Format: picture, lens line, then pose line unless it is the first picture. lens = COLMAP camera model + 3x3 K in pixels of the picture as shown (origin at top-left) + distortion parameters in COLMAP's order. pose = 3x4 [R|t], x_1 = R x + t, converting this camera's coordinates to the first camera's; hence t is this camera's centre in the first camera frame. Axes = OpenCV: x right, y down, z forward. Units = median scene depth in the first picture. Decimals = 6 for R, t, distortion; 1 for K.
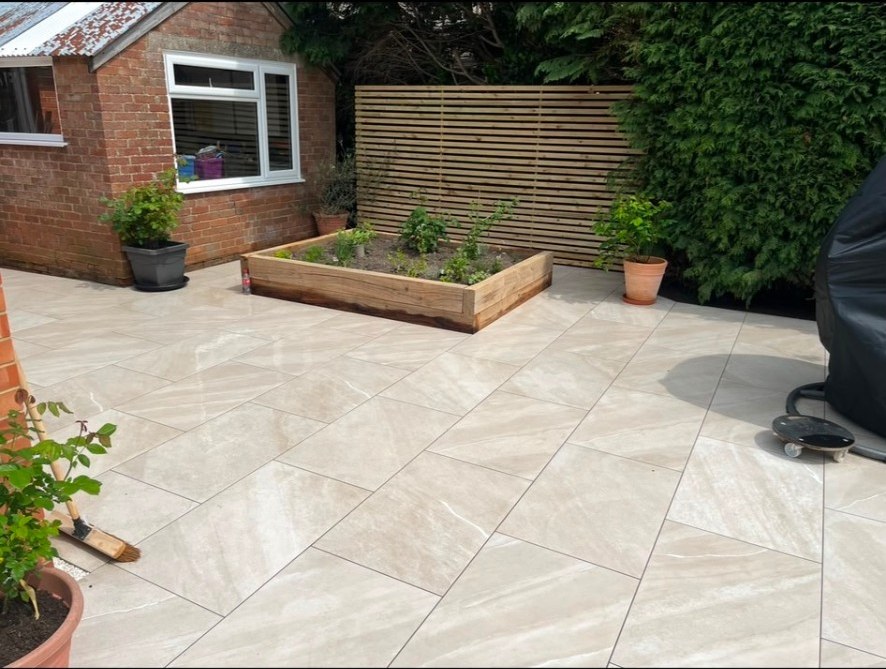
lens RADIAL K [[667.3, 0, 442.9], [0, 667.3, 333.3], [0, 0, 1]] dist [0.027819, -0.030433]
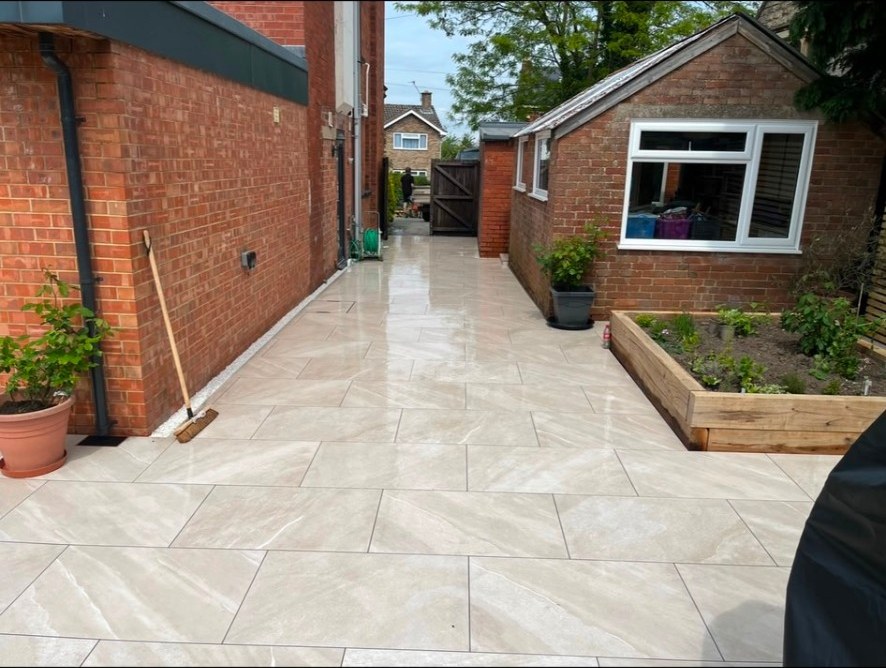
lens RADIAL K [[667.3, 0, 440.6], [0, 667.3, 335.8], [0, 0, 1]] dist [0.027819, -0.030433]
pose [[0.441750, 0.215444, -0.870885, 0.465380], [-0.286344, 0.953823, 0.090715, -0.093360], [0.850214, 0.209300, 0.483043, 0.277128]]
